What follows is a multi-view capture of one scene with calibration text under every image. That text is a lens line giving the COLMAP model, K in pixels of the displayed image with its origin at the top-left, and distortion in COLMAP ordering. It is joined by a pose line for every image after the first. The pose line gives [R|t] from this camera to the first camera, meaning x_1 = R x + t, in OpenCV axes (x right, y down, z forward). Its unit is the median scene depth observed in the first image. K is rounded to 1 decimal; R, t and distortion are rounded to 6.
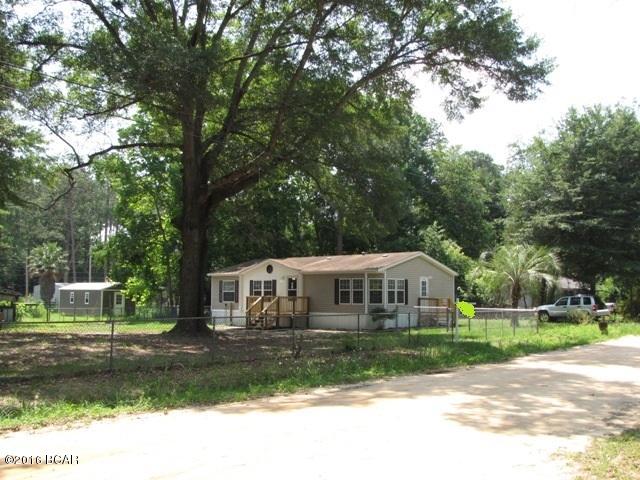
lens RADIAL K [[624.6, 0, 320.0], [0, 624.6, 240.0], [0, 0, 1]] dist [-0.055903, 0.009862]
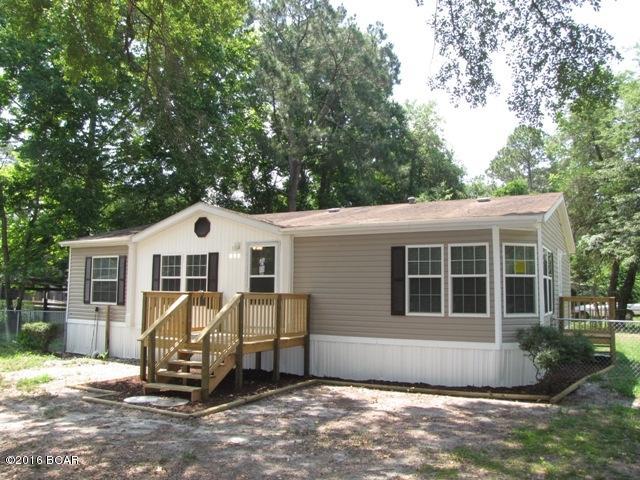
lens RADIAL K [[550.1, 0, 321.7], [0, 550.1, 231.6], [0, 0, 1]] dist [-0.095328, 0.012028]
pose [[0.980956, 0.027265, 0.192308, -0.074211], [-0.023139, 0.999452, -0.023668, 0.057472], [-0.192848, 0.018768, 0.981049, 0.636443]]
